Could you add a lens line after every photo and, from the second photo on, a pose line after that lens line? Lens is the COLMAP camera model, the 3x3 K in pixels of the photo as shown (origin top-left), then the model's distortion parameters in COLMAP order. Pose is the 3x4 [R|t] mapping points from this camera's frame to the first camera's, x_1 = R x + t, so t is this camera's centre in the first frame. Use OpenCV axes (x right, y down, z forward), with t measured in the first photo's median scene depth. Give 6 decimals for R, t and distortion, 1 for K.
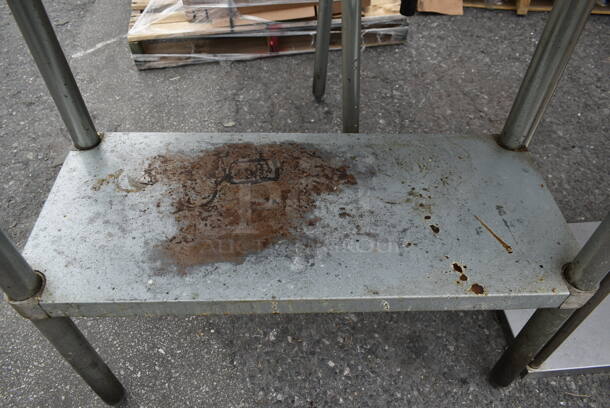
lens RADIAL K [[462.1, 0, 306.8], [0, 462.1, 203.8], [0, 0, 1]] dist [-0.020898, 0.008052]
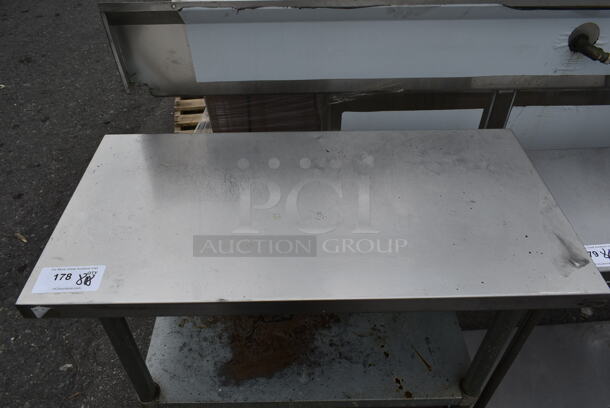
lens RADIAL K [[462.1, 0, 308.7], [0, 462.1, 205.5], [0, 0, 1]] dist [-0.020898, 0.008052]
pose [[0.999963, 0.007767, 0.003821, -0.010487], [-0.007353, 0.995118, -0.098417, -0.238485], [-0.004566, 0.098385, 0.995138, -0.537881]]
